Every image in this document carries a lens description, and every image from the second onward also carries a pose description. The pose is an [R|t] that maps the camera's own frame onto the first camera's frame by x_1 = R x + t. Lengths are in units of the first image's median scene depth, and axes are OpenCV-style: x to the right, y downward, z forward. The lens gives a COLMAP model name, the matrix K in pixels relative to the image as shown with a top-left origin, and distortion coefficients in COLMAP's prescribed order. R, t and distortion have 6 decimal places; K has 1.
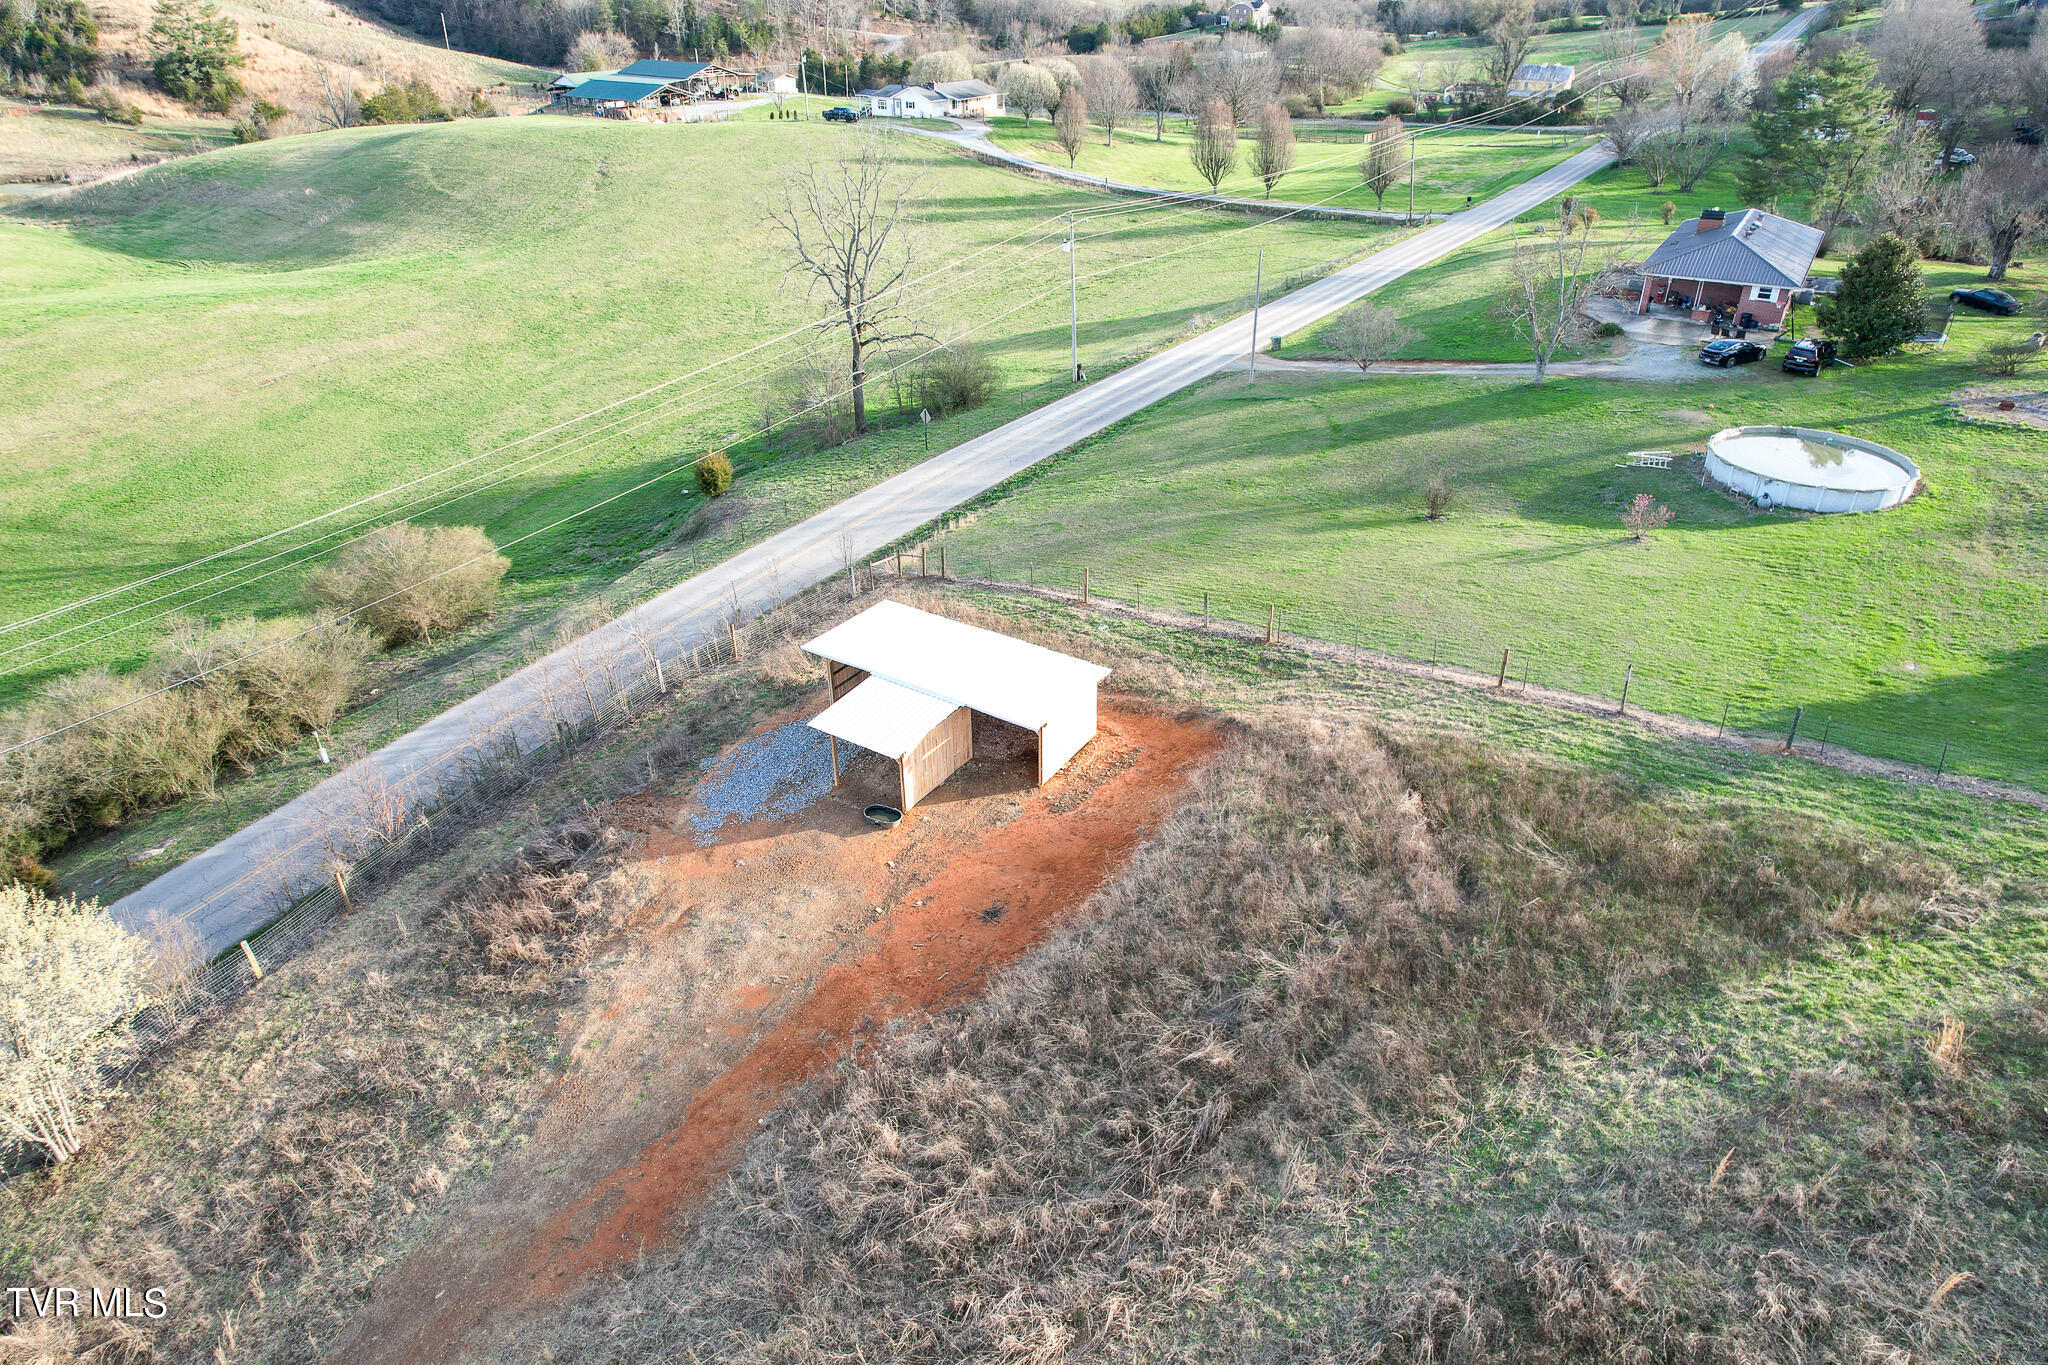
lens RADIAL K [[1267.4, 0, 995.5], [0, 1267.4, 681.1], [0, 0, 1]] dist [-0.053231, 0.064842]
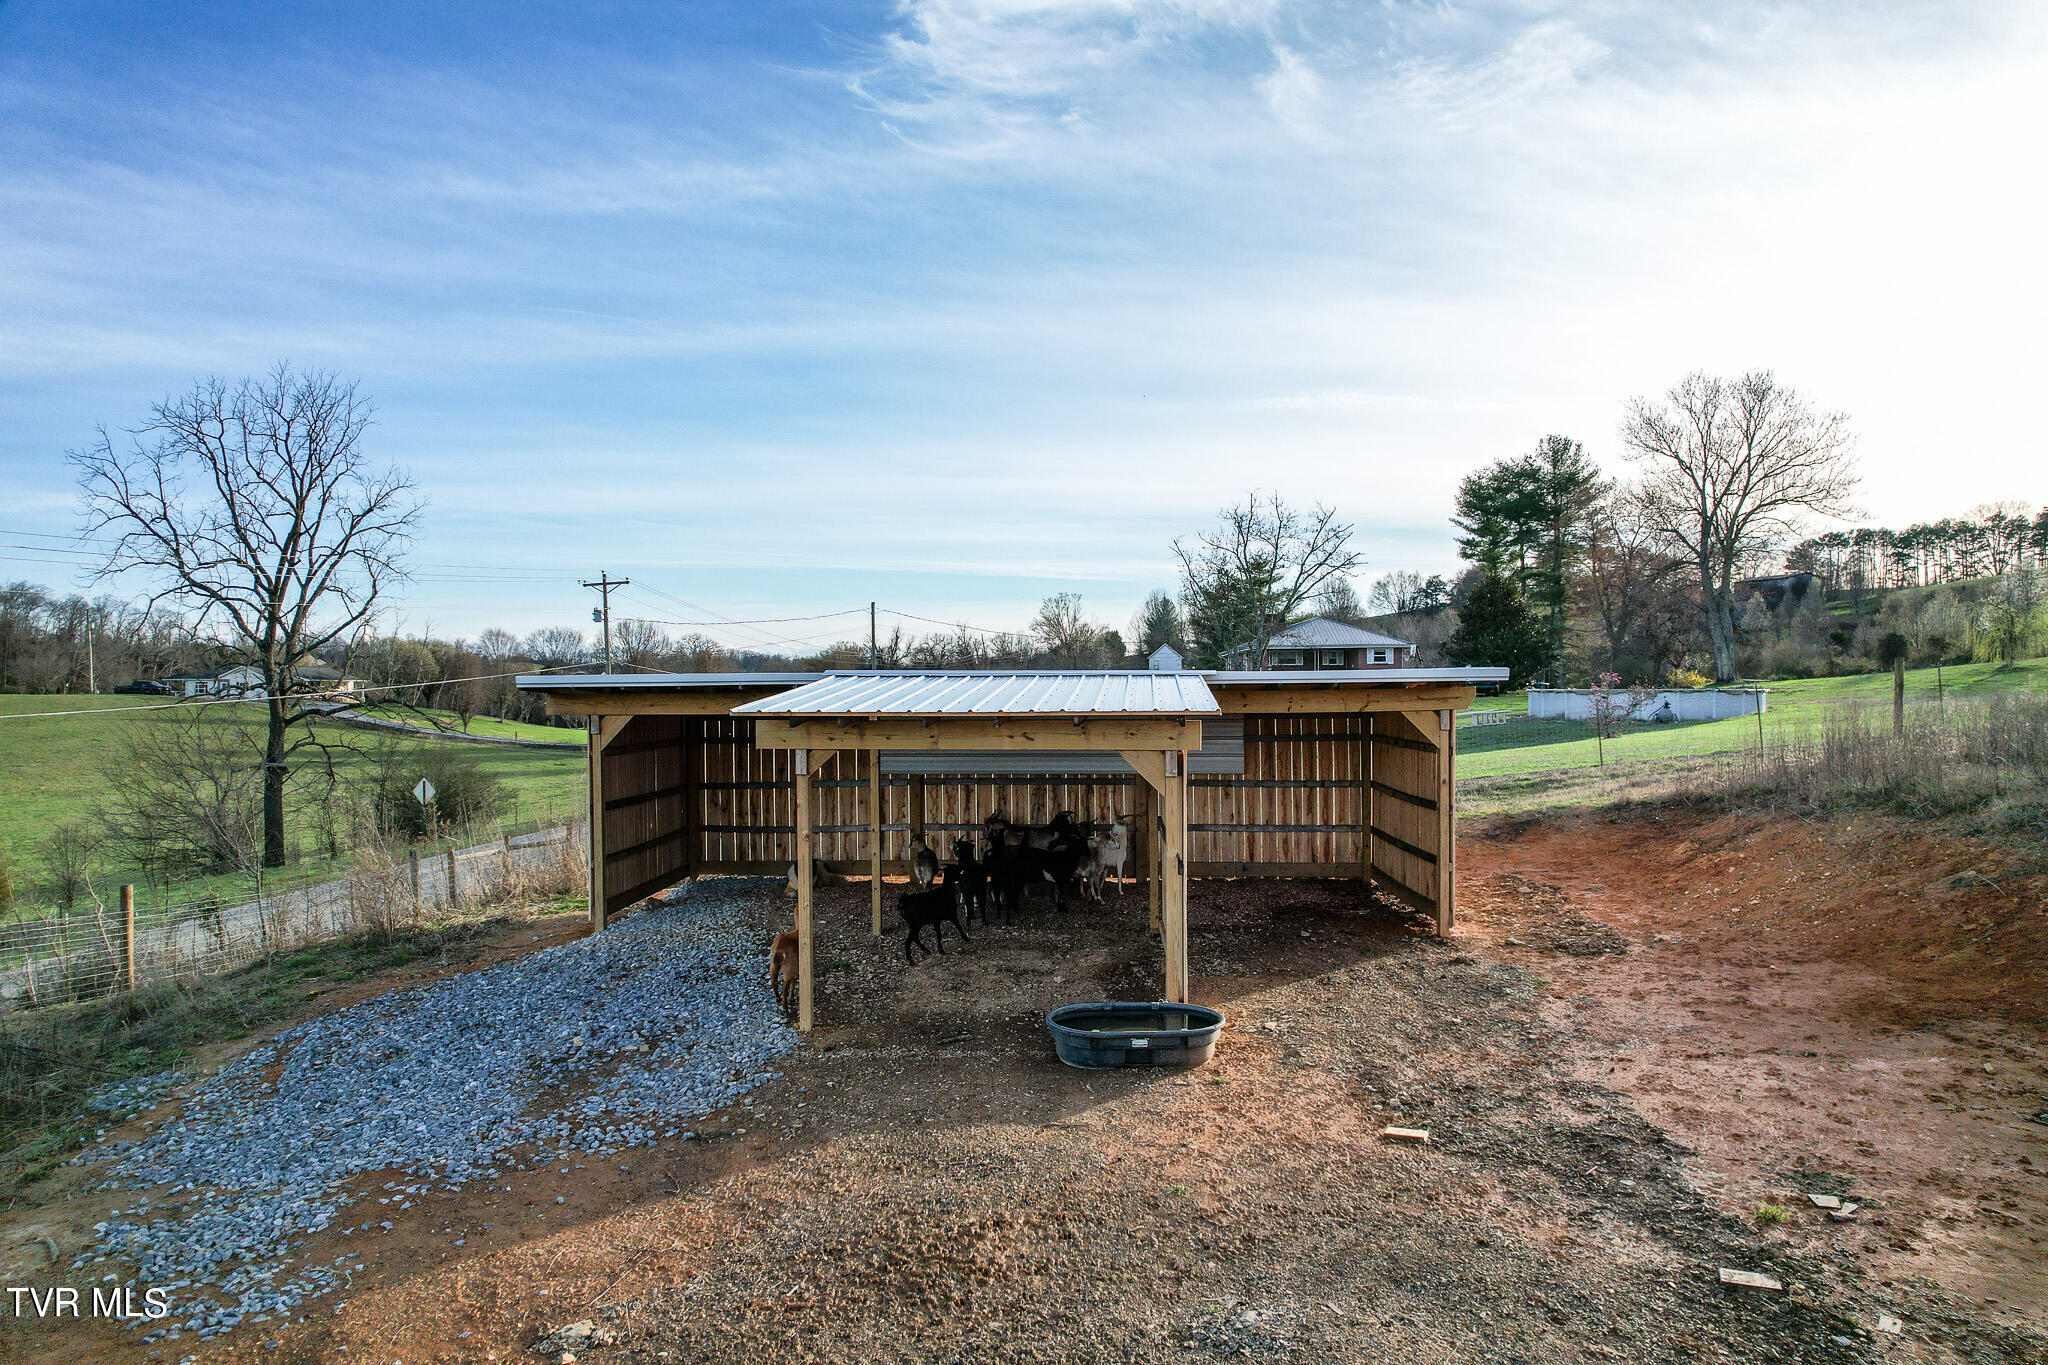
lens RADIAL K [[1276.6, 0, 996.4], [0, 1276.6, 697.9], [0, 0, 1]] dist [-0.074521, 0.061995]
pose [[0.868830, 0.006993, 0.495062, -0.032822], [0.242320, 0.865953, -0.437501, 0.022023], [-0.431760, 0.500077, 0.750671, 0.118272]]
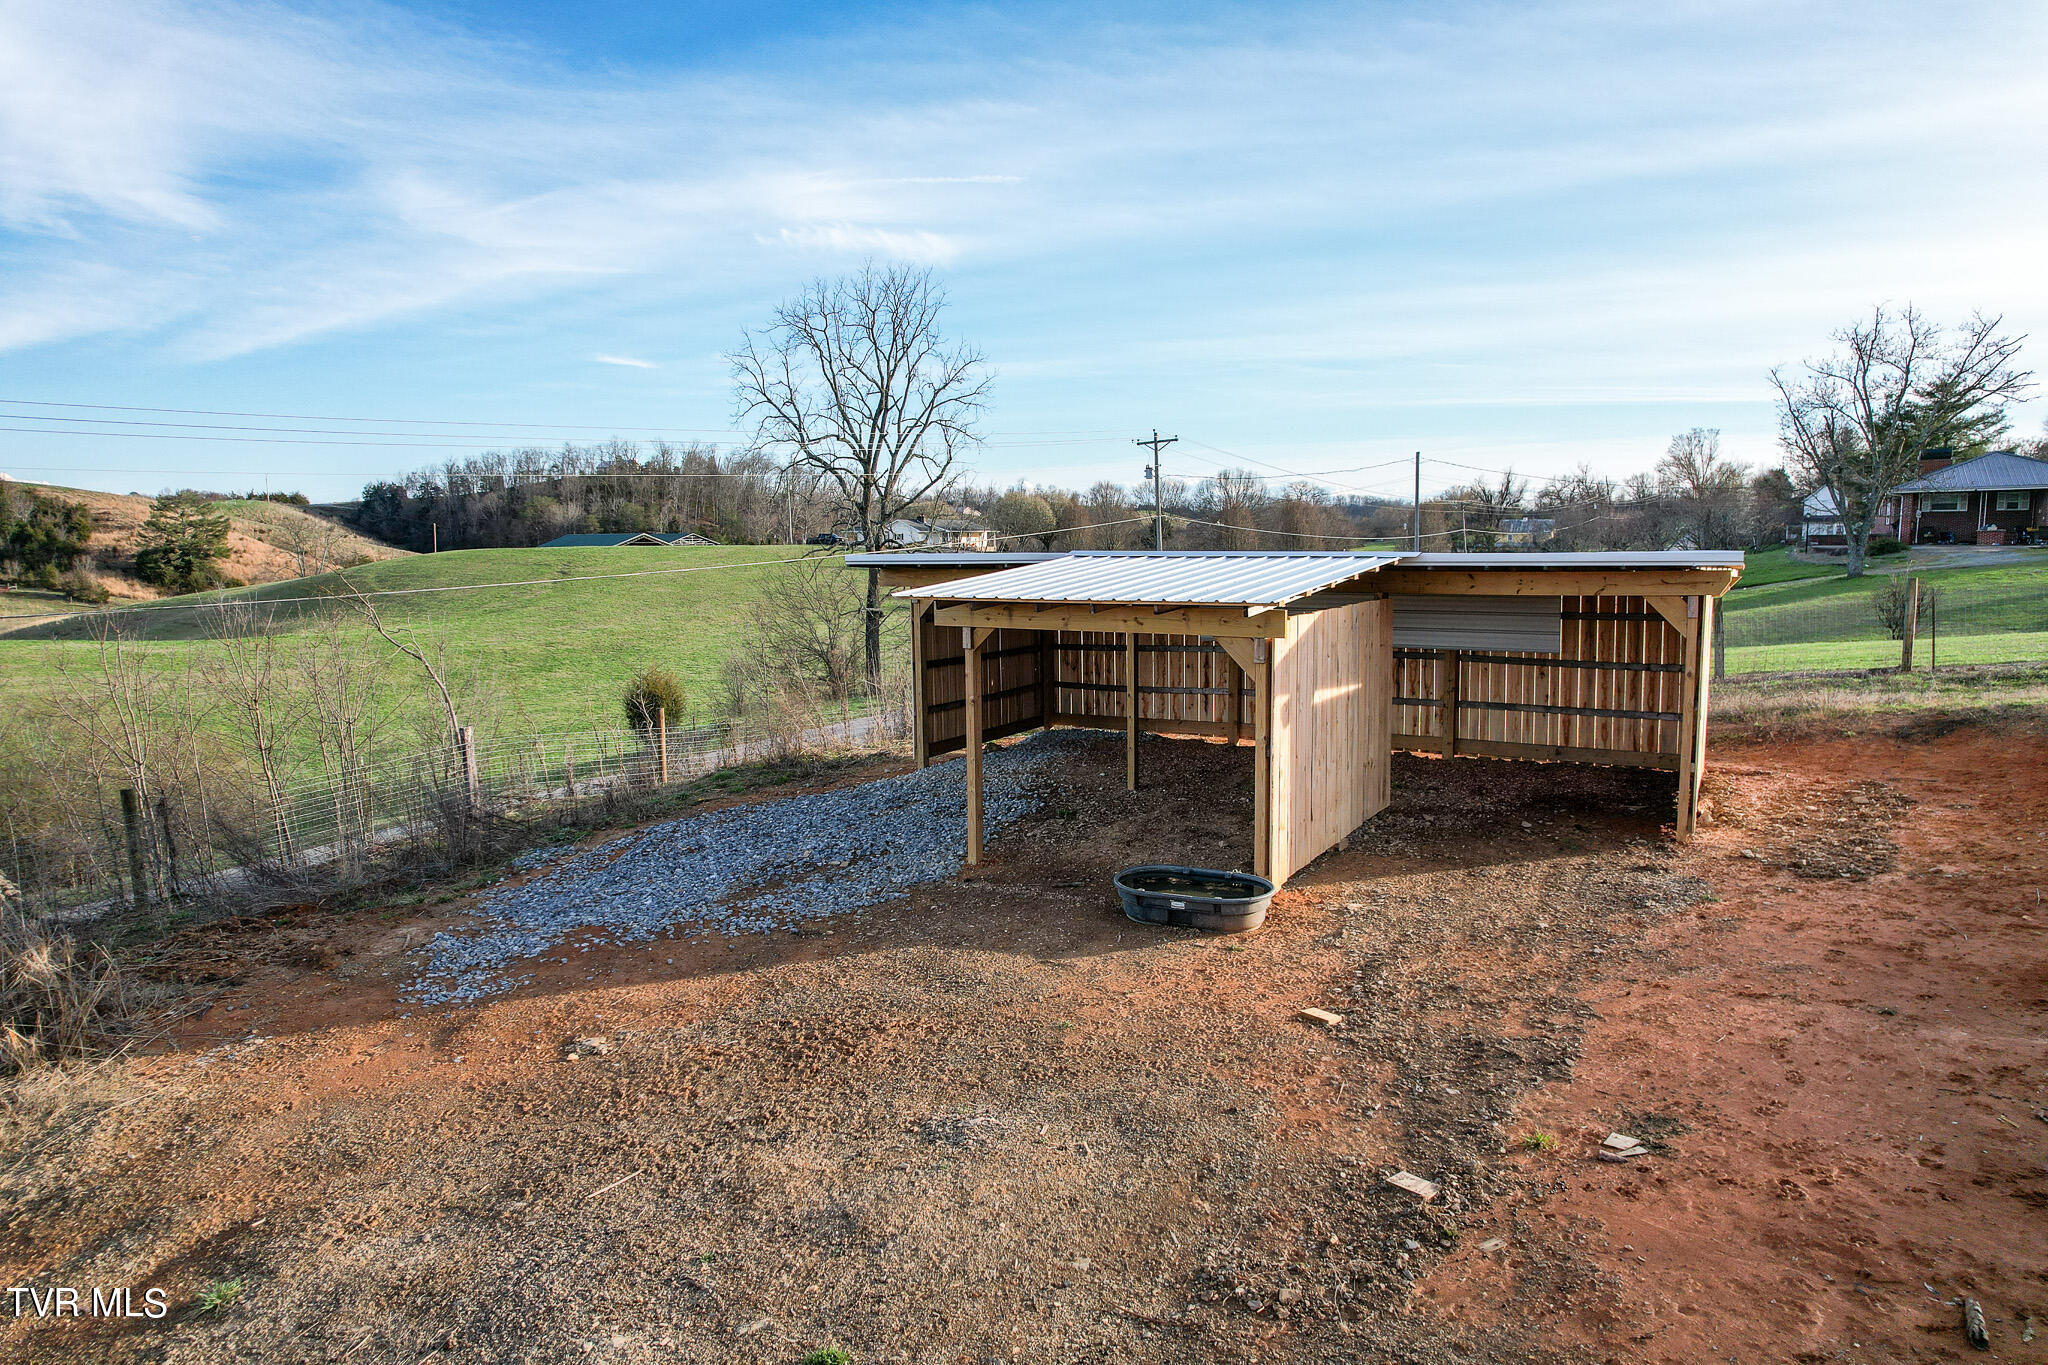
lens RADIAL K [[1261.4, 0, 1028.2], [0, 1261.4, 704.3], [0, 0, 1]] dist [-0.072849, 0.059264]
pose [[0.998108, -0.004809, 0.061293, -0.020059], [0.028173, 0.921881, -0.386448, 0.024707], [-0.054646, 0.387444, 0.920272, 0.110892]]
